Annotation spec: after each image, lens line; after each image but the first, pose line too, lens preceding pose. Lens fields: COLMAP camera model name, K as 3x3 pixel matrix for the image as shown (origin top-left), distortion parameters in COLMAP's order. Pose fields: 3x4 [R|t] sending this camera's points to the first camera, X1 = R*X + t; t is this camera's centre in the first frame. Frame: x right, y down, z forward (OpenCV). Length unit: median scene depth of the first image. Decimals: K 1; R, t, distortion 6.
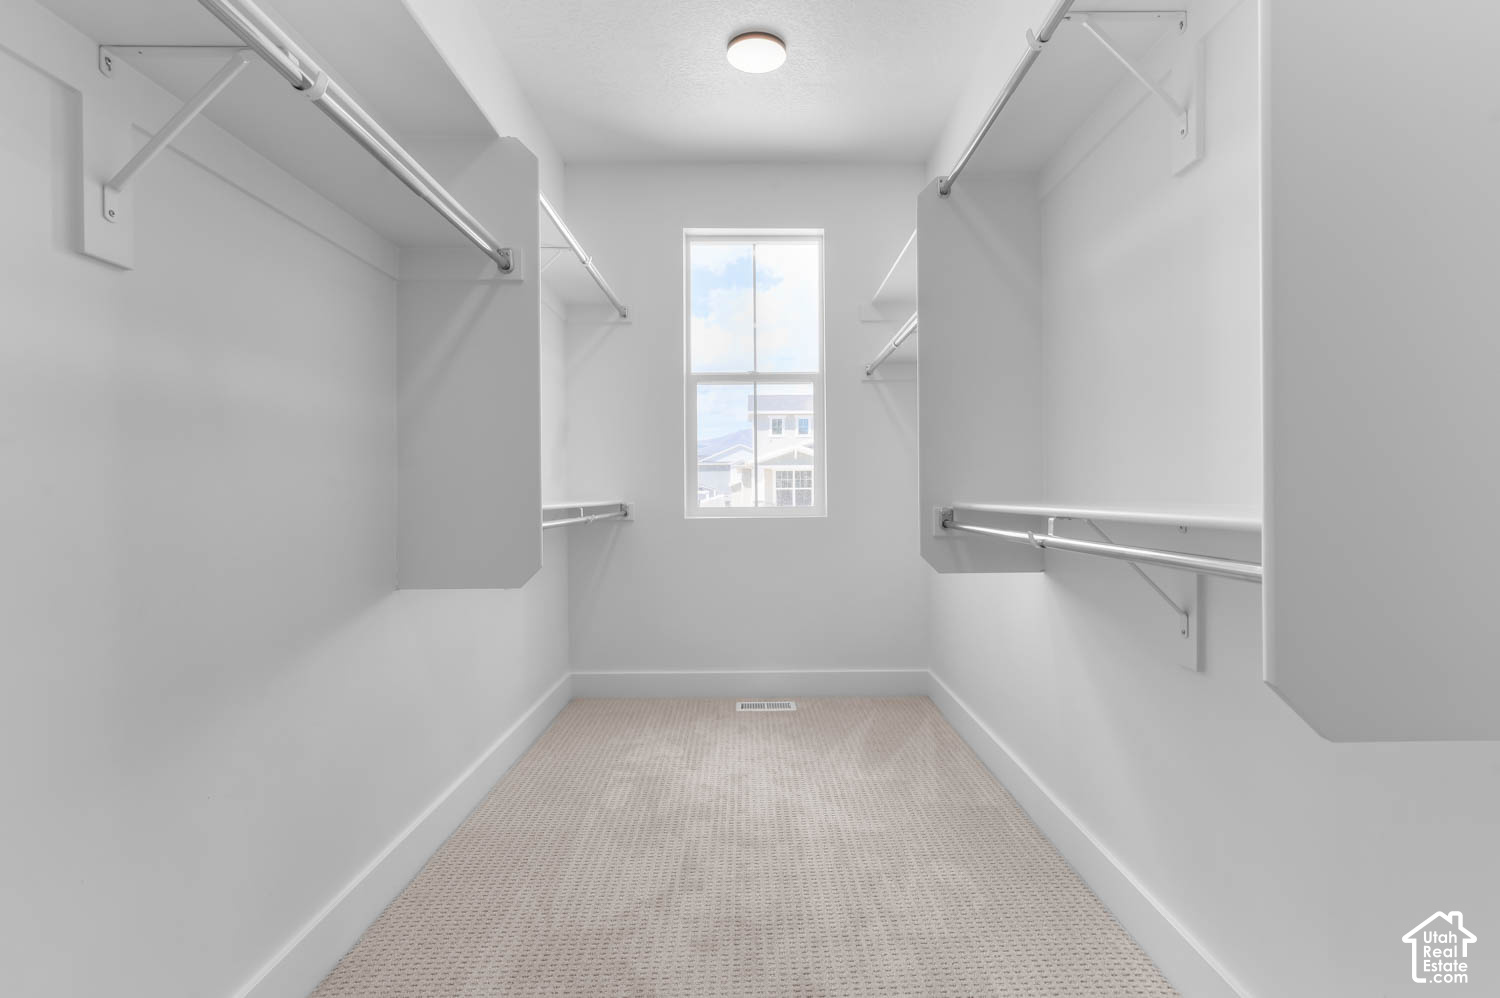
lens RADIAL K [[721.6, 0, 741.3], [0, 721.6, 498.8], [0, 0, 1]] dist [0.000936, -0.001438]
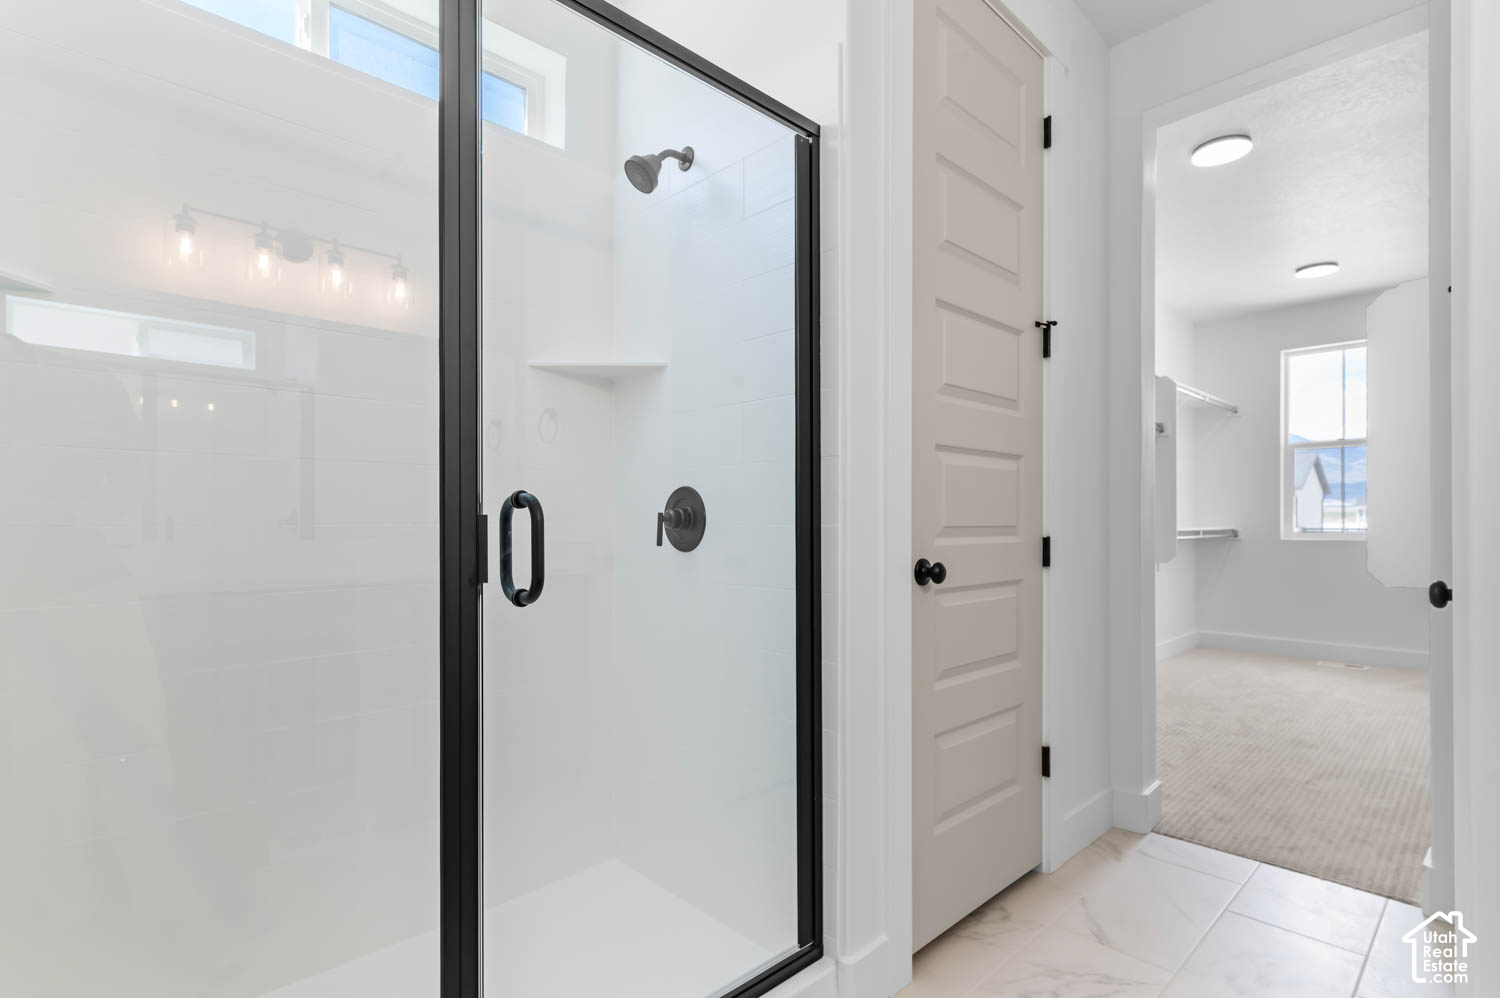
lens RADIAL K [[721.6, 0, 767.6], [0, 721.6, 524.2], [0, 0, 1]] dist [0.000936, -0.001438]
pose [[0.701136, 0.005401, -0.713008, 0.258410], [-0.006946, 0.999976, 0.000745, 0.001481], [0.712994, 0.004431, 0.701156, -0.890375]]
